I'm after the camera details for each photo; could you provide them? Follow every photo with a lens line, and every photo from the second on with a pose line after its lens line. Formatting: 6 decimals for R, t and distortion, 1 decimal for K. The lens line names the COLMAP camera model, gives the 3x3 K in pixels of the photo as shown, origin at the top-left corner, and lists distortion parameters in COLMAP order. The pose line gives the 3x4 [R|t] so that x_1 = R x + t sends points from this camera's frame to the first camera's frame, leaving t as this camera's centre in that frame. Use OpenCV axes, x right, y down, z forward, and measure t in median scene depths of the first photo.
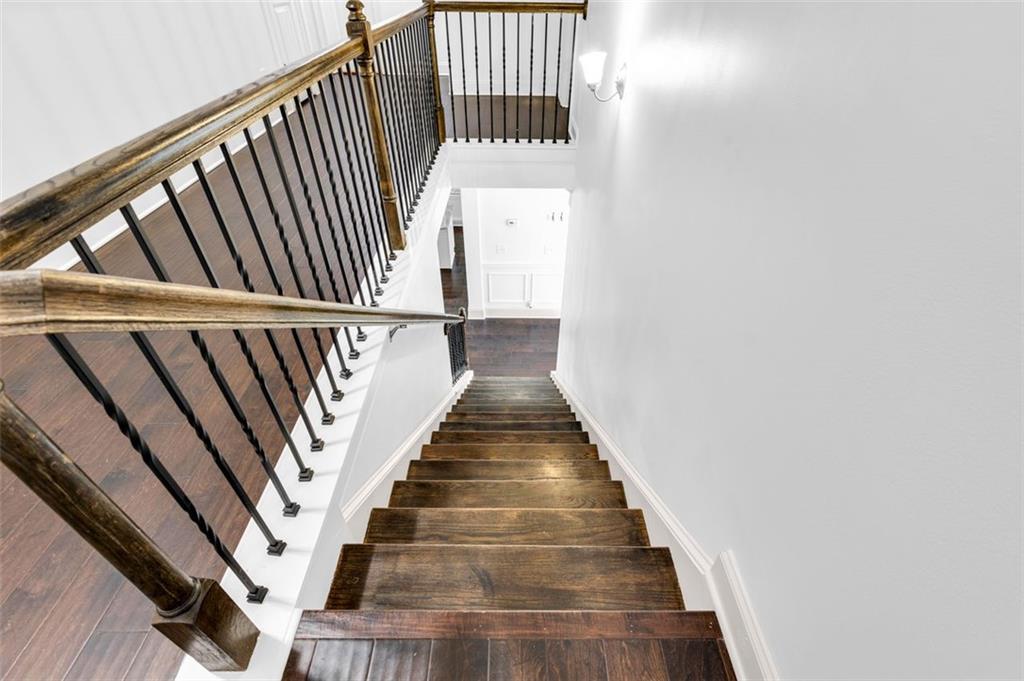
lens RADIAL K [[466.9, 0, 514.7], [0, 466.9, 345.1], [0, 0, 1]] dist [0.004908, 0.000260]
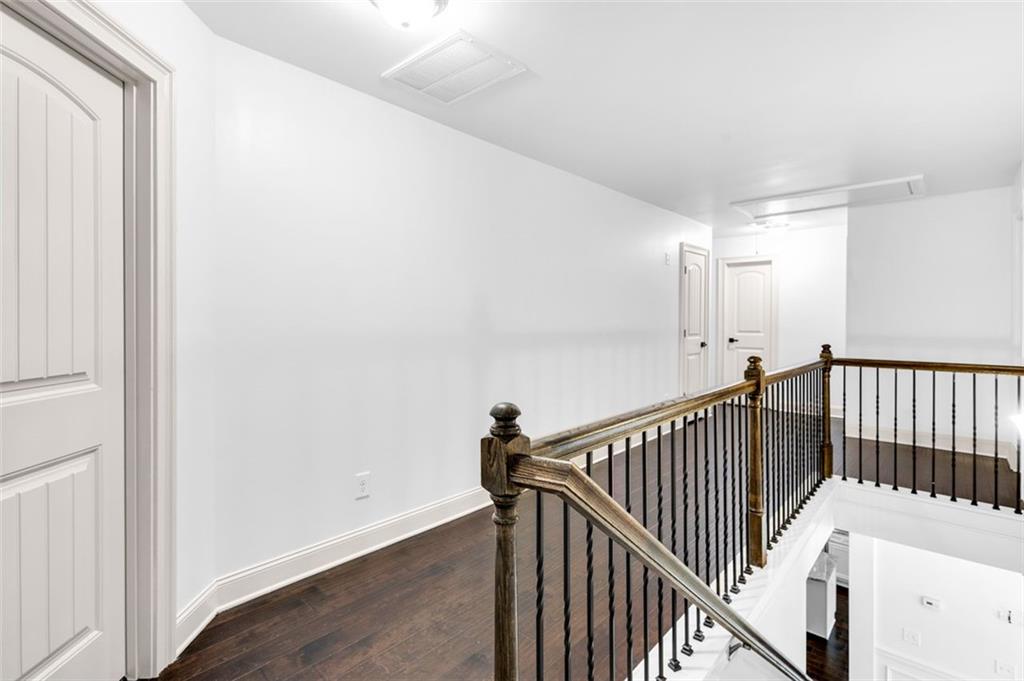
lens RADIAL K [[477.9, 0, 513.1], [0, 477.9, 320.9], [0, 0, 1]] dist [0.002779, 0.000341]
pose [[0.740863, -0.005993, -0.671629, 0.040628], [-0.425106, 0.770001, -0.475798, 0.081363], [0.520007, 0.638015, 0.567917, -0.128125]]
